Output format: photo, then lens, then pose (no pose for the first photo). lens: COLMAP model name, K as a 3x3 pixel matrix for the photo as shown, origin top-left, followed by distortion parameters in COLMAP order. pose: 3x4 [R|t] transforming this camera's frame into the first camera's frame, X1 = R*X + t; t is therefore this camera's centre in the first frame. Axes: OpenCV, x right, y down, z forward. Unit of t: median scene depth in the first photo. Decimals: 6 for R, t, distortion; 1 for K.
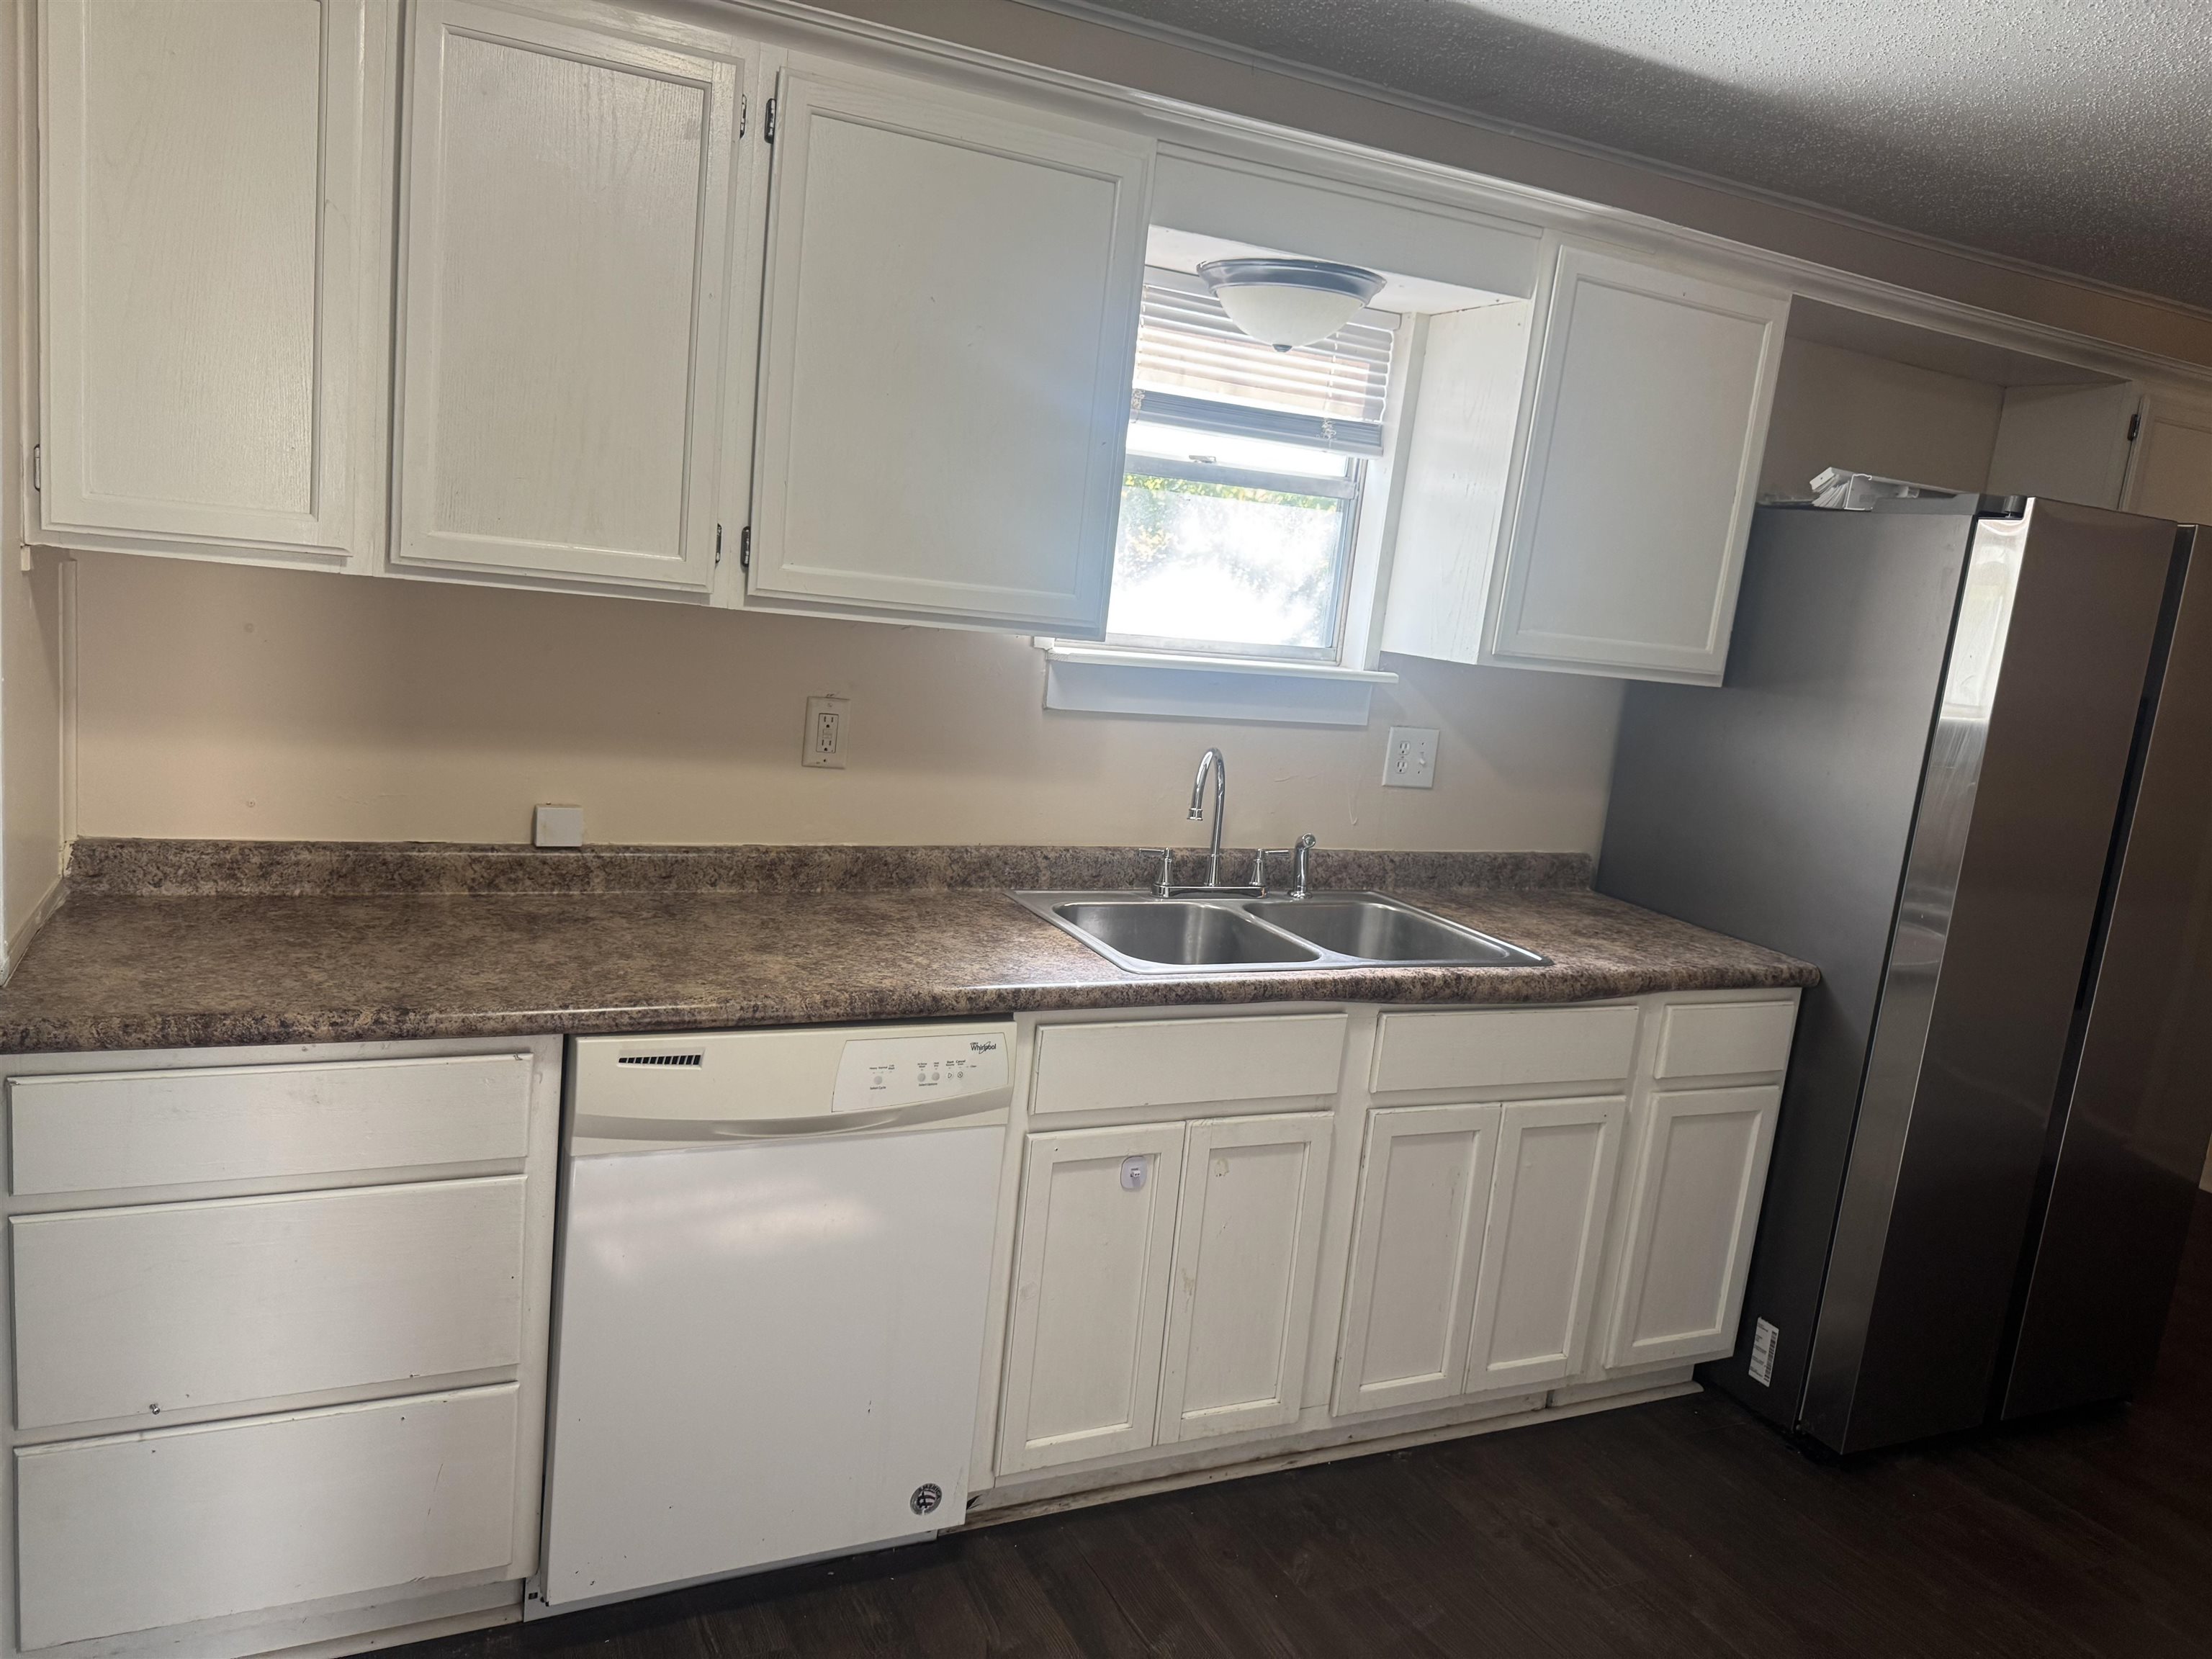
lens RADIAL K [[1560.2, 0, 1109.3], [0, 1560.2, 820.2], [0, 0, 1]] dist [0.035228, -0.022045]
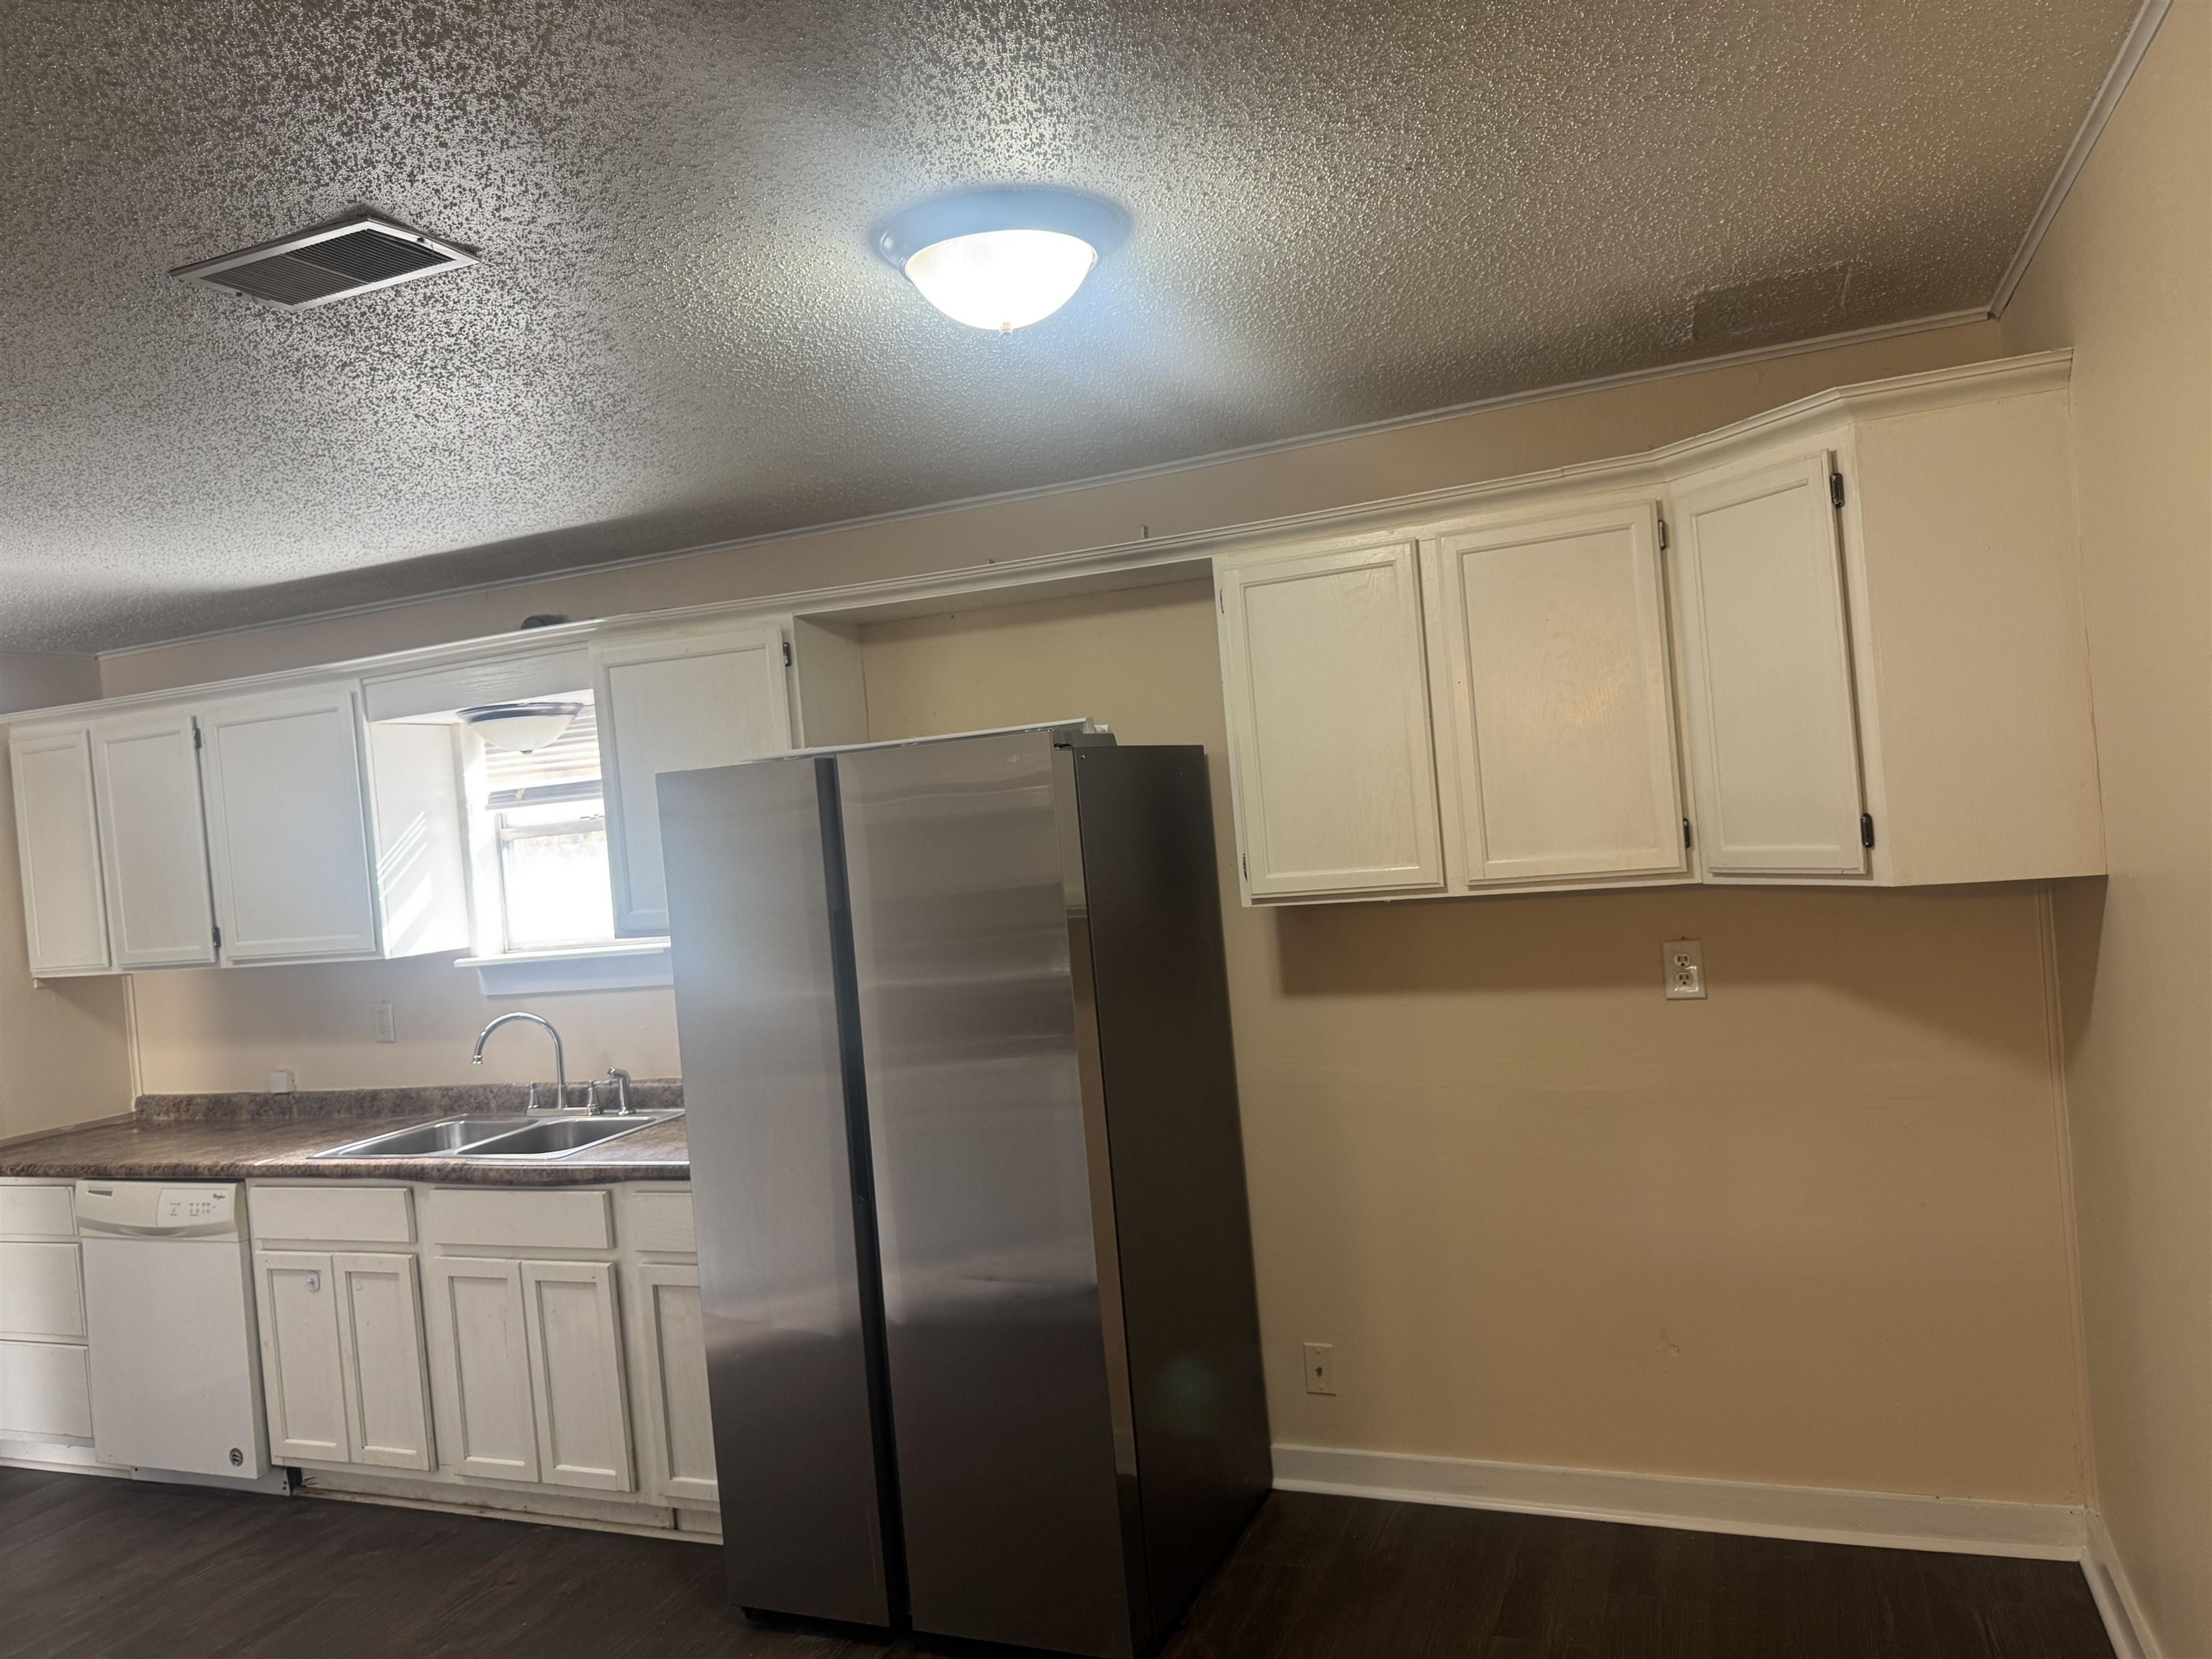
lens RADIAL K [[1560.2, 0, 1115.6], [0, 1560.2, 846.6], [0, 0, 1]] dist [0.035228, -0.022045]
pose [[0.657605, -0.142160, -0.739829, 1.869133], [0.032246, 0.986446, -0.160886, 0.064785], [0.752673, 0.081943, 0.653276, 0.498883]]
